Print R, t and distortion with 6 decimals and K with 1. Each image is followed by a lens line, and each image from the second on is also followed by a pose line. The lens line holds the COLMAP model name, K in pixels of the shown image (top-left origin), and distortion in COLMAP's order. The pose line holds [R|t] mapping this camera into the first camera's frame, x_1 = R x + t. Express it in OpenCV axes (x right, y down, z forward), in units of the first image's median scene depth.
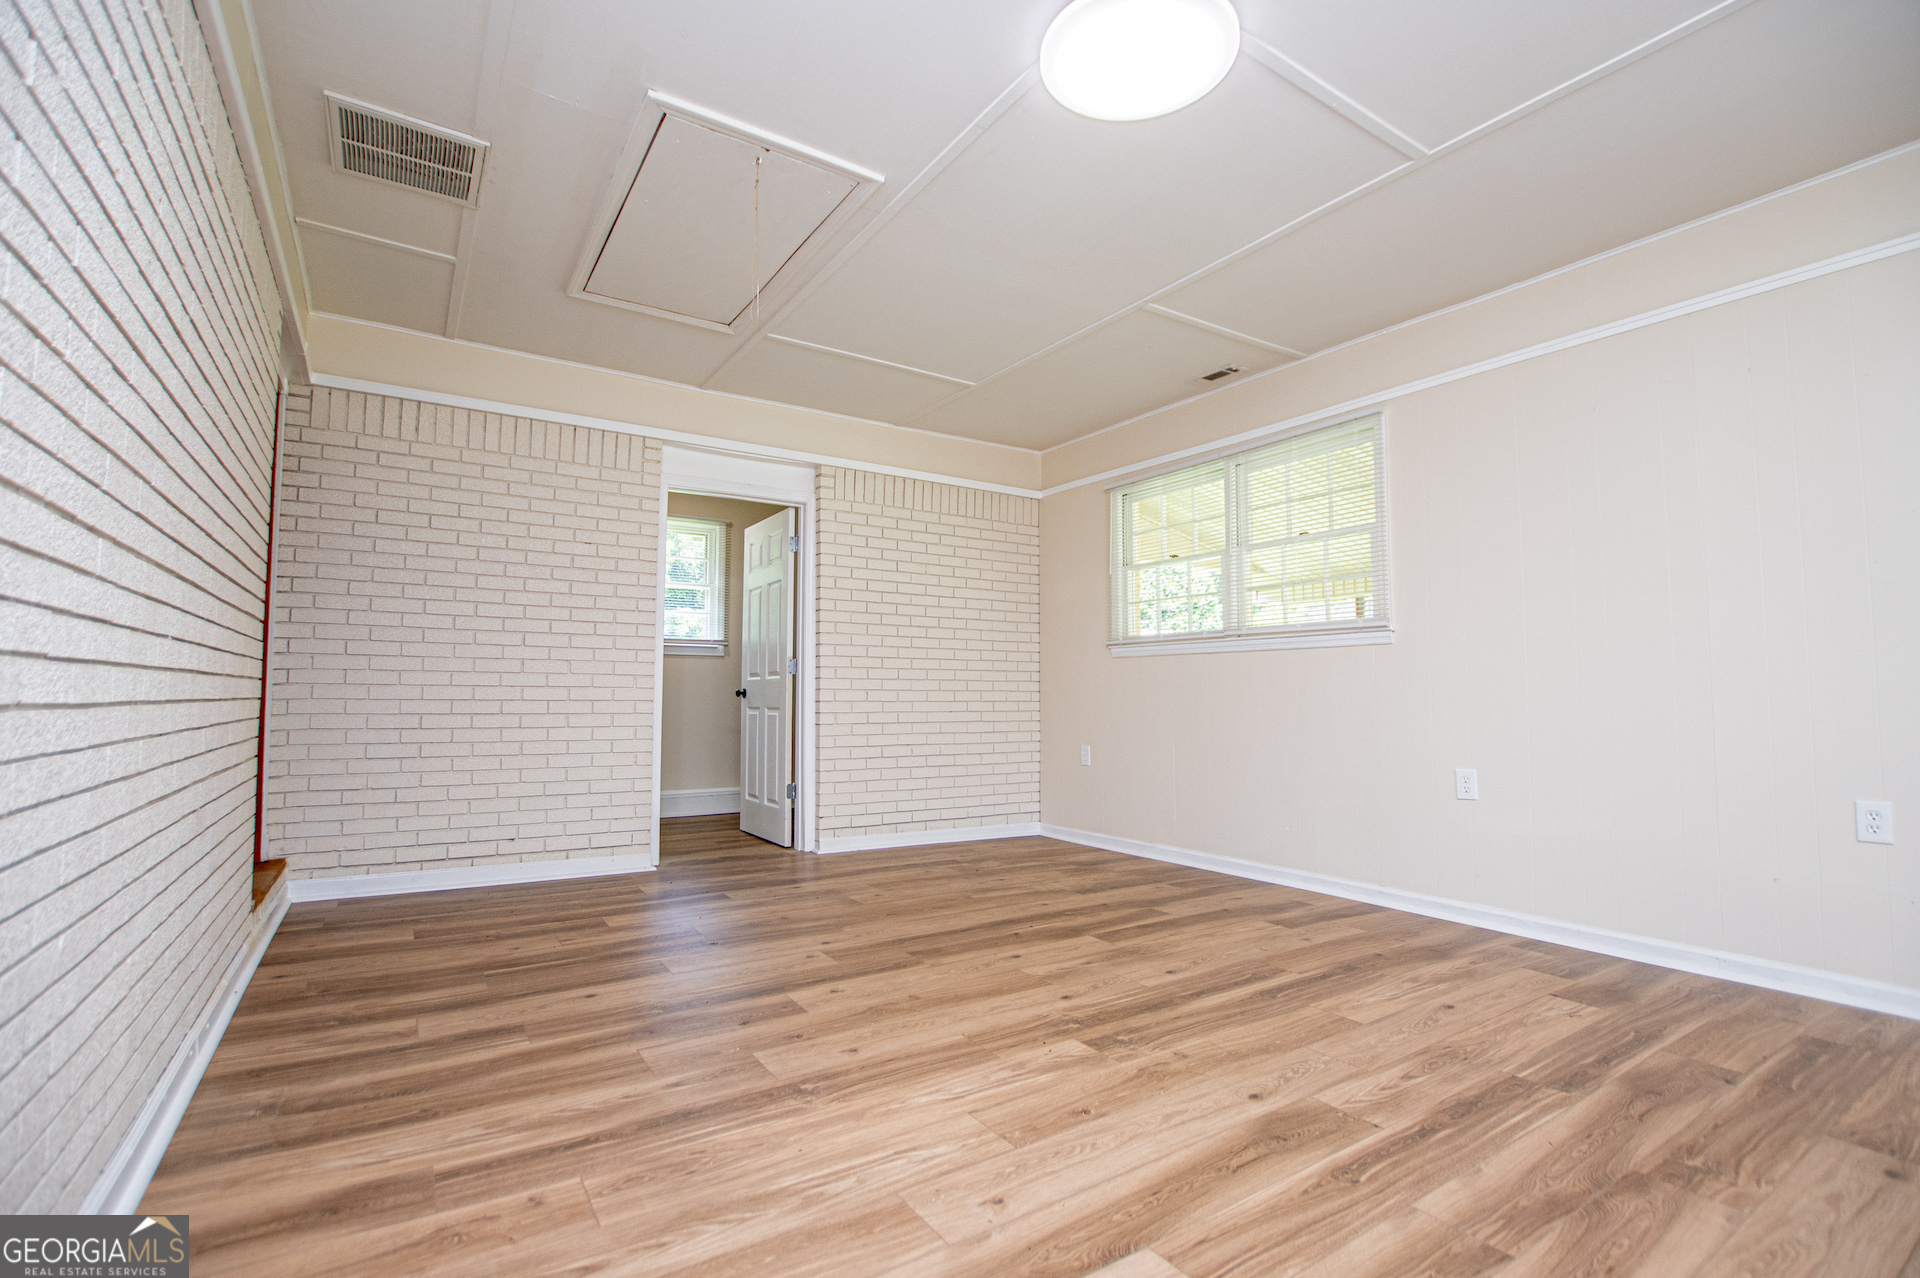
lens RADIAL K [[873.1, 0, 966.7], [0, 873.1, 642.7], [0, 0, 1]] dist [-0.028339, 0.001031]
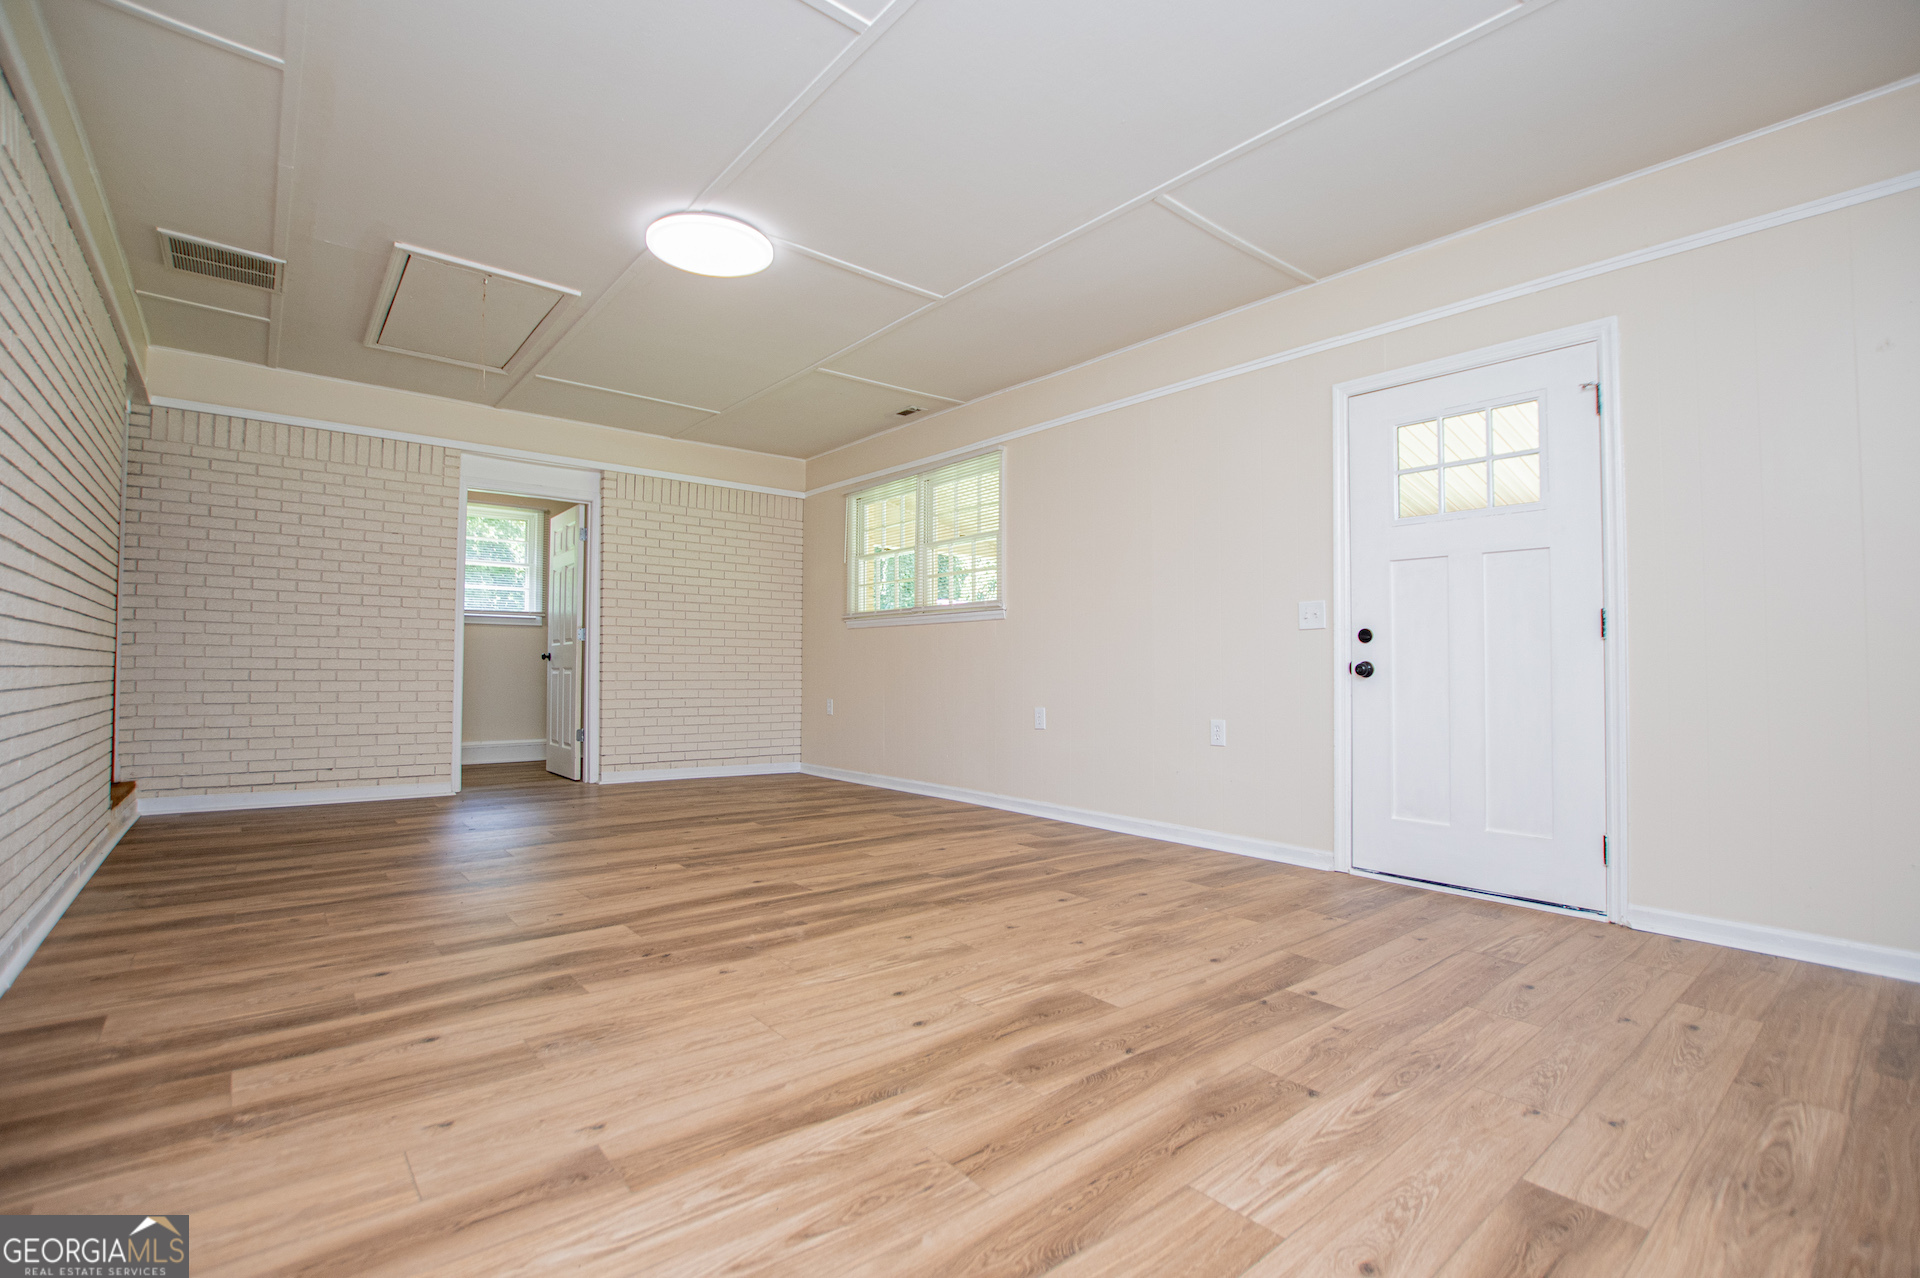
lens RADIAL K [[859.0, 0, 965.5], [0, 859.0, 642.0], [0, 0, 1]] dist [-0.026049, 0.000355]
pose [[0.992953, 0.005017, 0.118405, 0.273311], [-0.008381, 0.999575, 0.027930, 0.000199], [-0.118214, -0.028725, 0.992573, -0.362638]]
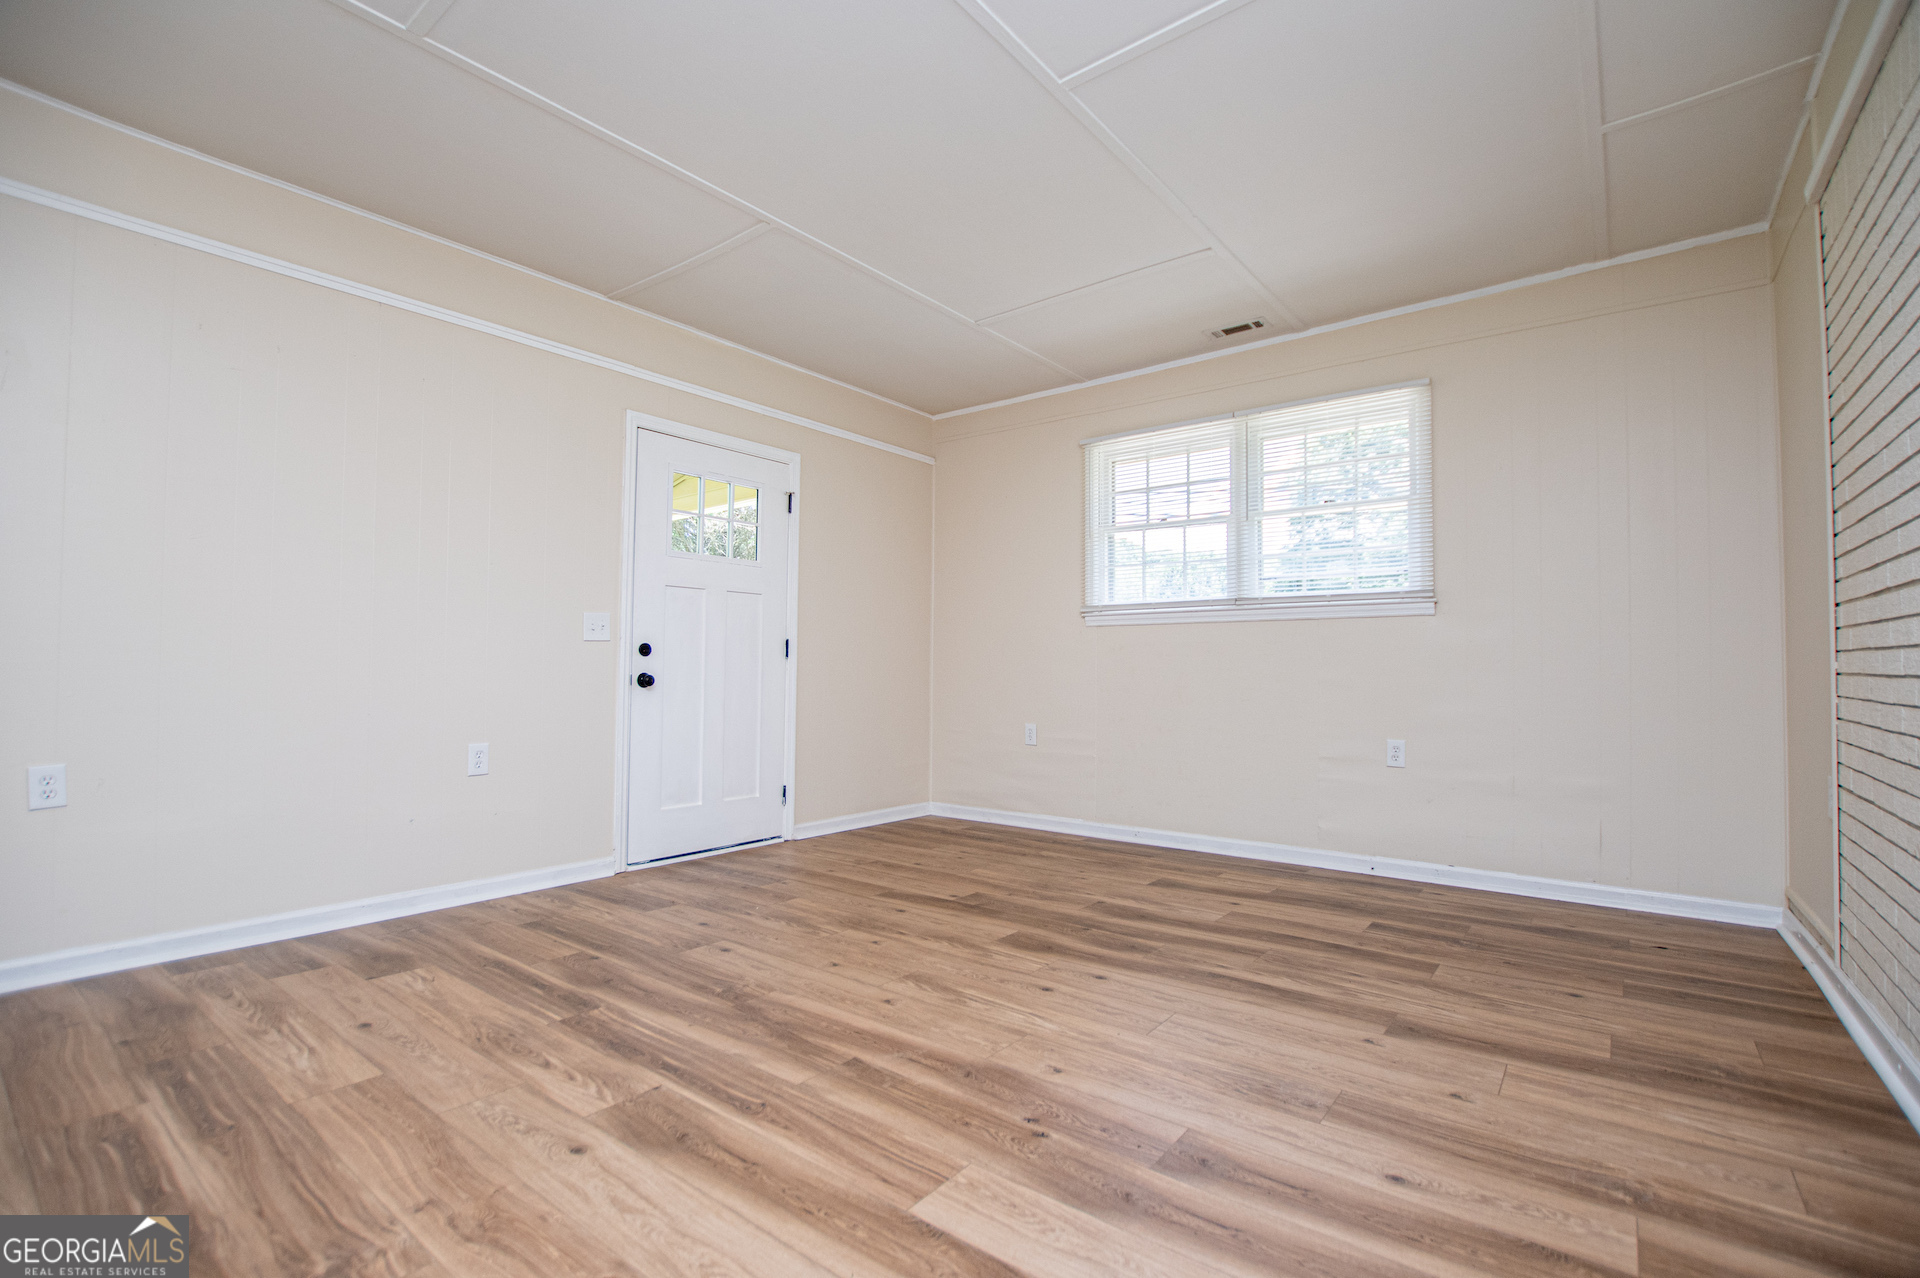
lens RADIAL K [[859.0, 0, 965.5], [0, 859.0, 642.0], [0, 0, 1]] dist [-0.026049, 0.000355]
pose [[-0.319490, 0.022013, 0.947334, -0.280682], [-0.061016, 0.997178, -0.043748, 0.028197], [-0.945623, -0.071780, -0.317245, 0.473503]]
